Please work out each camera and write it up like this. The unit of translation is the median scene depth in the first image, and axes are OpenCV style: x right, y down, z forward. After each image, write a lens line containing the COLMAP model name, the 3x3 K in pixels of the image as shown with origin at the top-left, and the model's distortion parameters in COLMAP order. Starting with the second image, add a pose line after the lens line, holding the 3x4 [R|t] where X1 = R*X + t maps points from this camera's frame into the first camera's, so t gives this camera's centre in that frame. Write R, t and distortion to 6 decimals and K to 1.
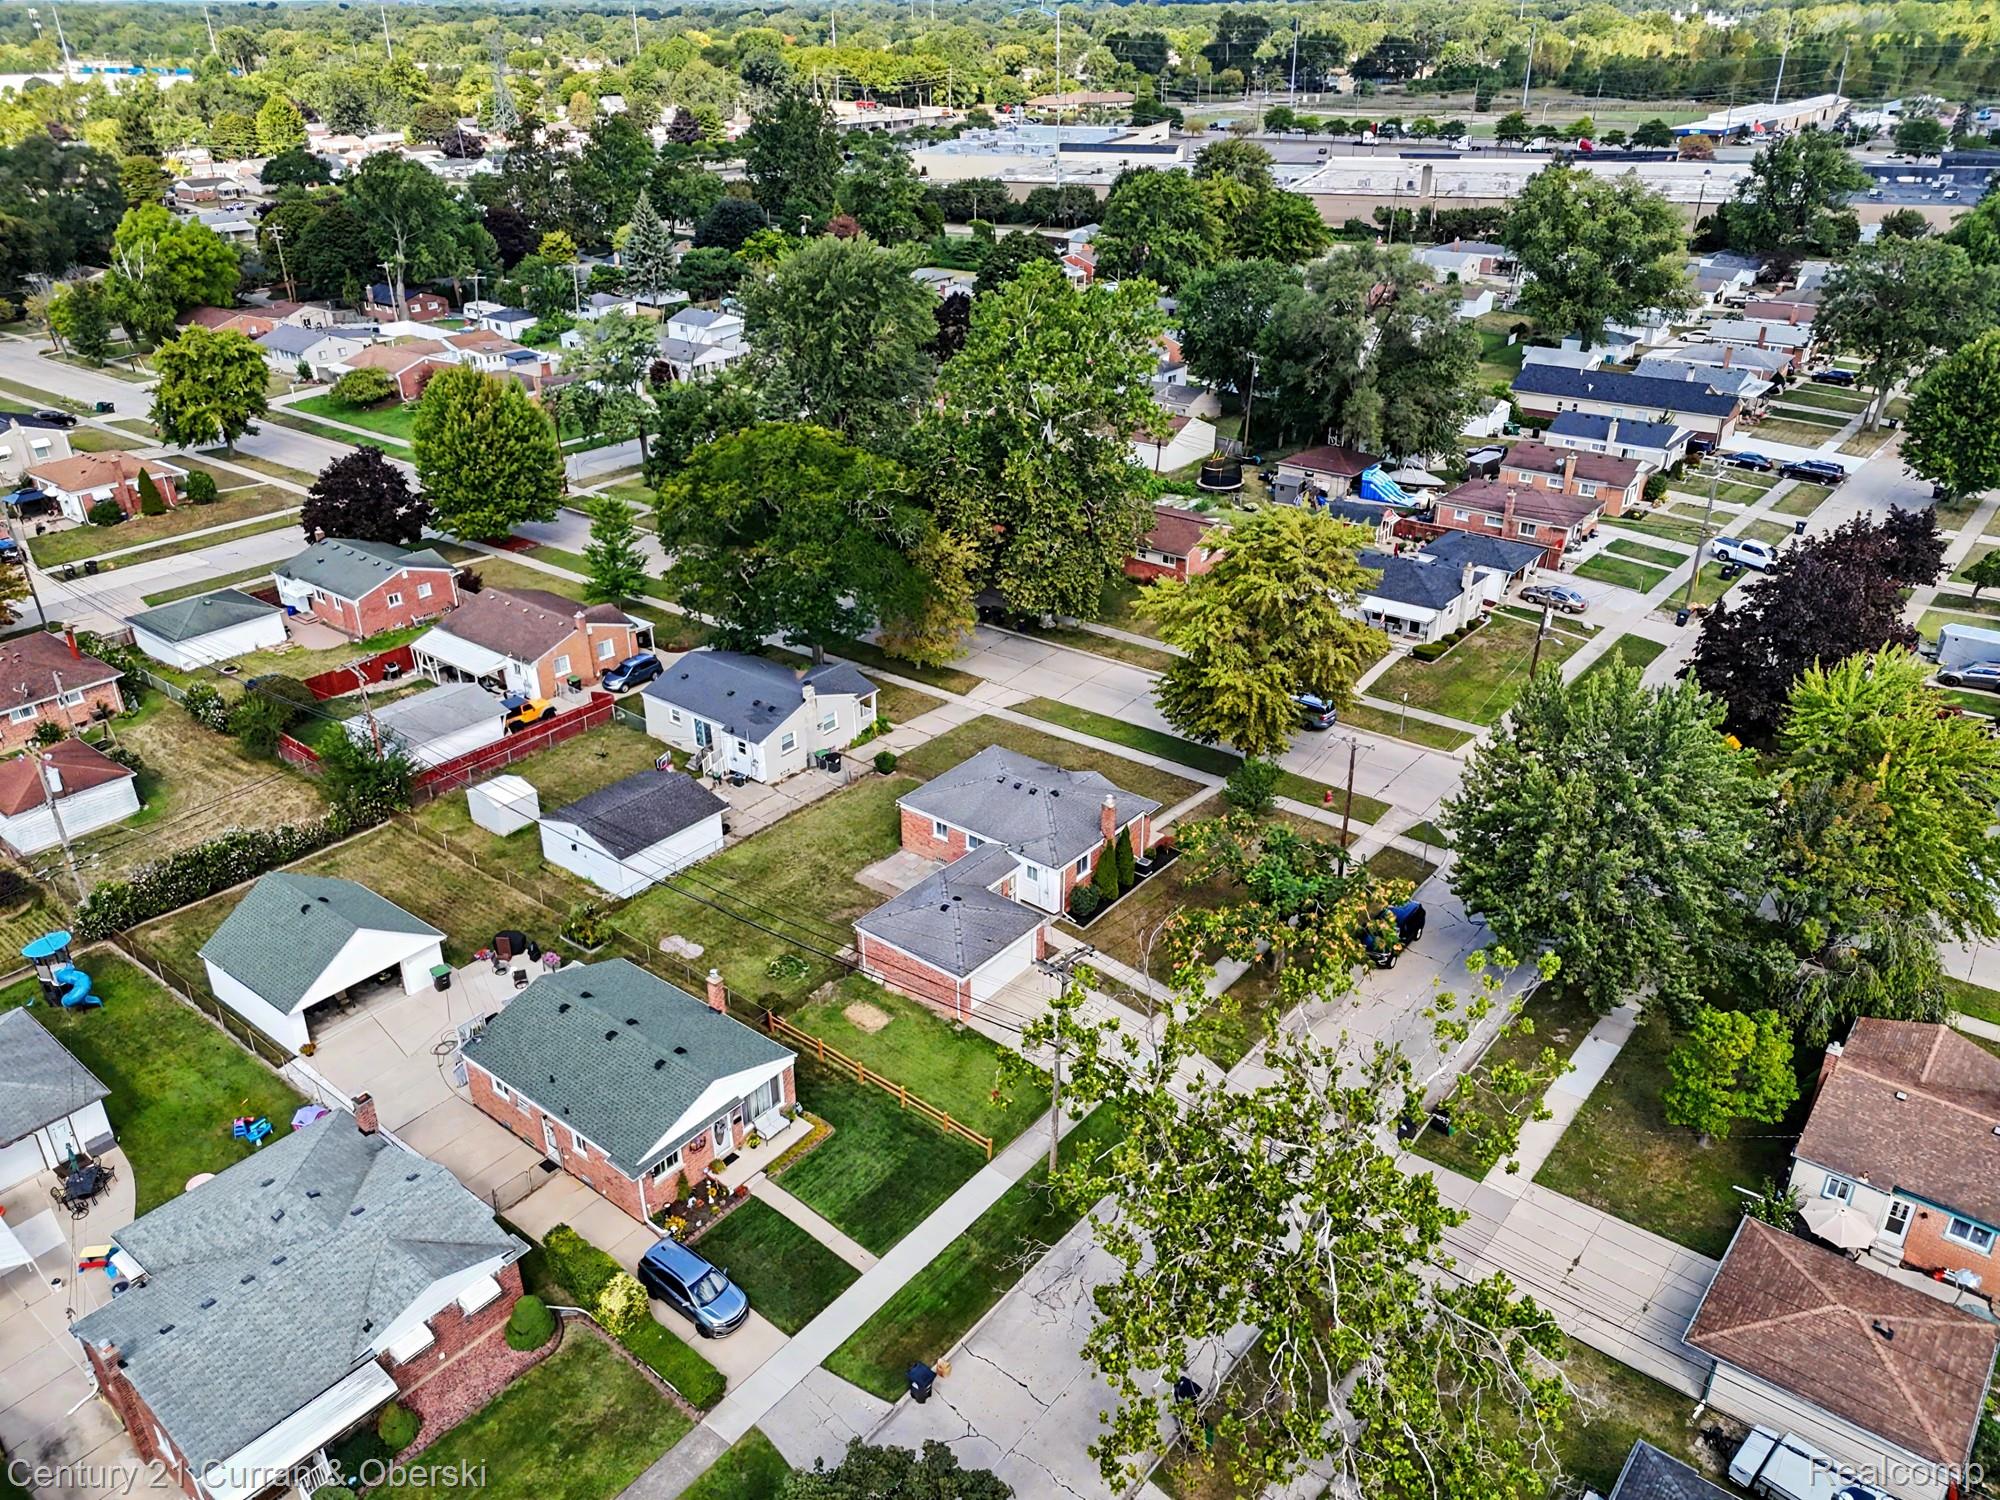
lens RADIAL K [[1455.7, 0, 1000.0], [0, 1455.7, 750.0], [0, 0, 1]] dist [0.140970, -0.255612]
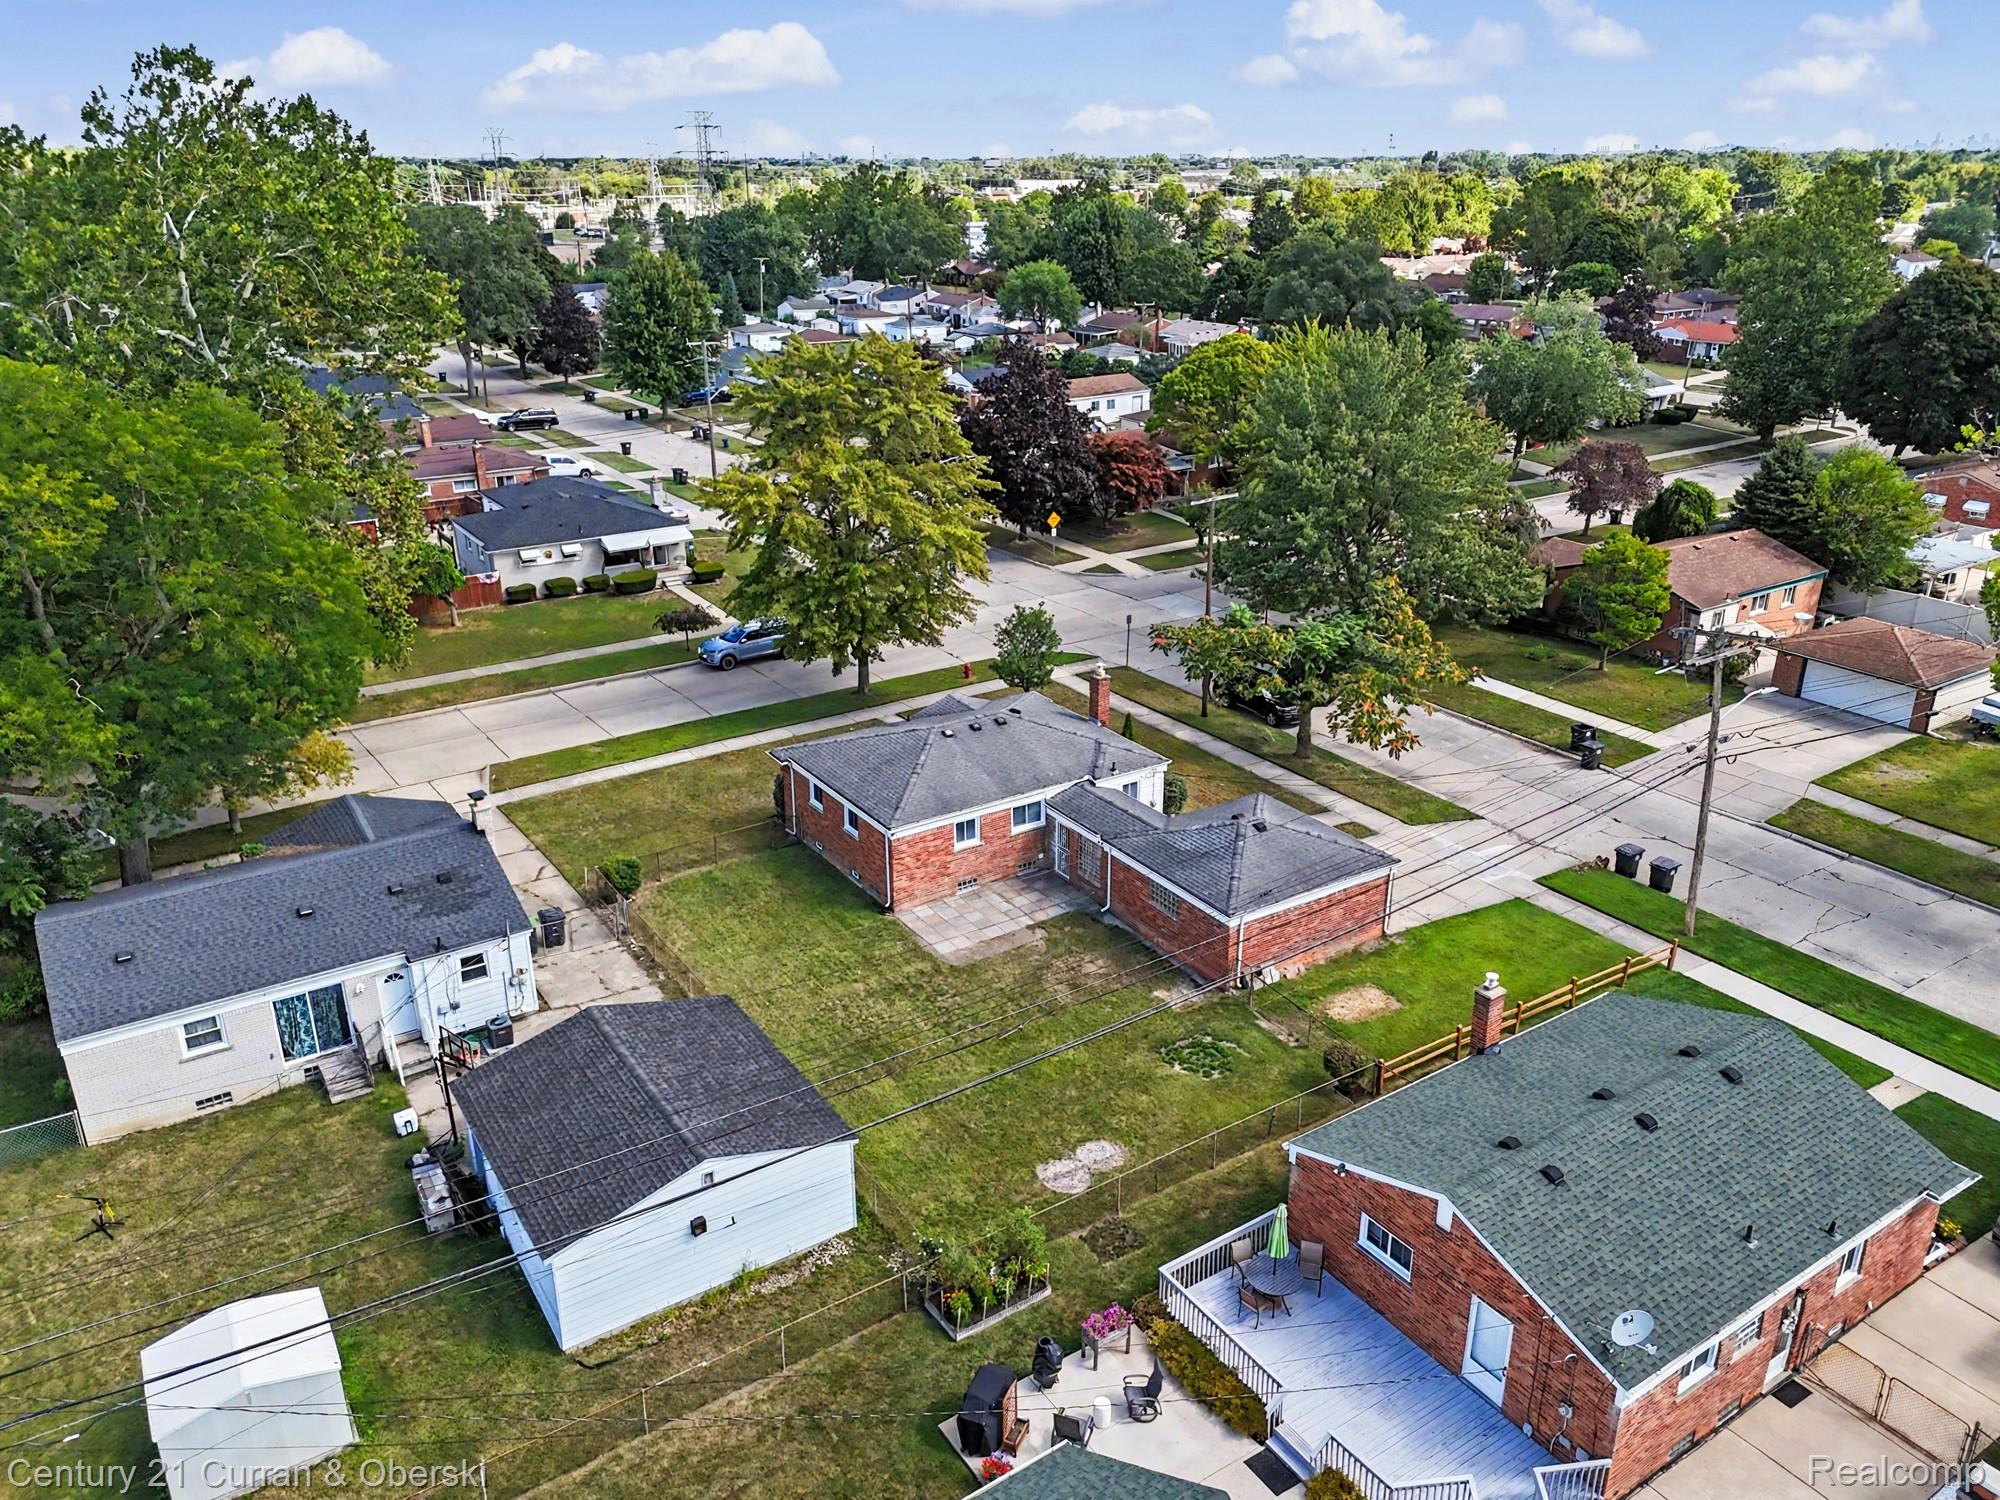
lens RADIAL K [[1462.5, 0, 998.1], [0, 1462.5, 752.9], [0, 0, 1]] dist [0.072854, -0.063389]
pose [[0.302727, -0.346129, 0.888004, -0.501905], [0.430649, 0.880861, 0.196533, -0.078995], [-0.850234, 0.322922, 0.415721, 0.631101]]
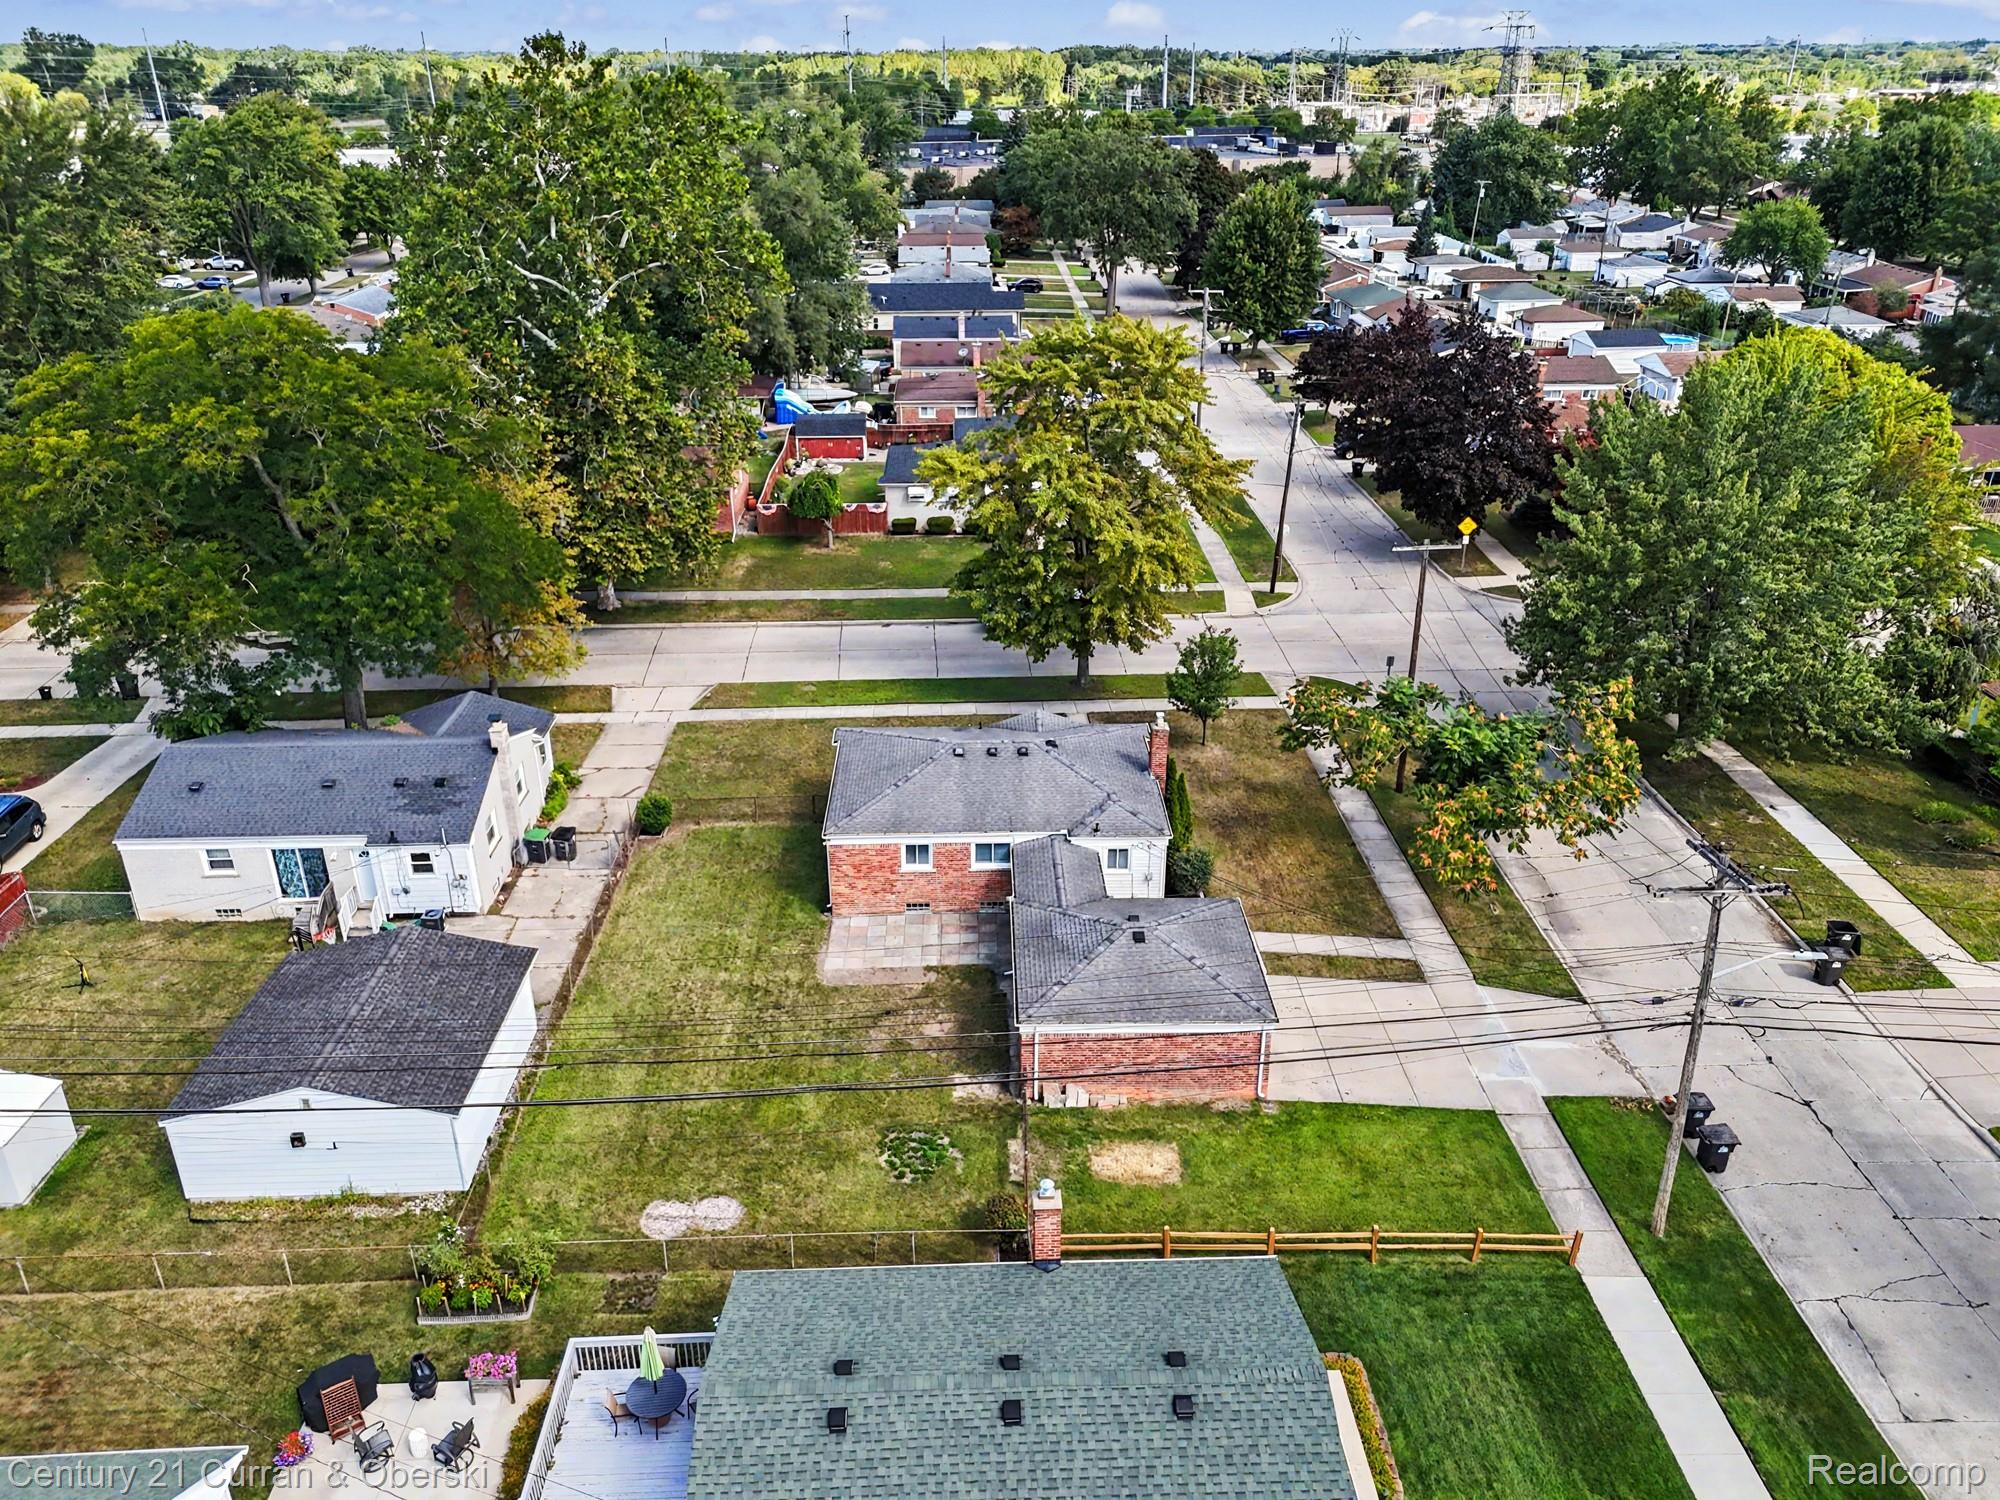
lens RADIAL K [[1462.5, 0, 998.1], [0, 1462.5, 752.9], [0, 0, 1]] dist [0.072854, -0.063389]
pose [[0.760777, -0.270593, 0.589913, -0.316919], [0.290383, 0.954803, 0.063478, -0.012952], [-0.580427, 0.123008, 0.804968, 0.424983]]
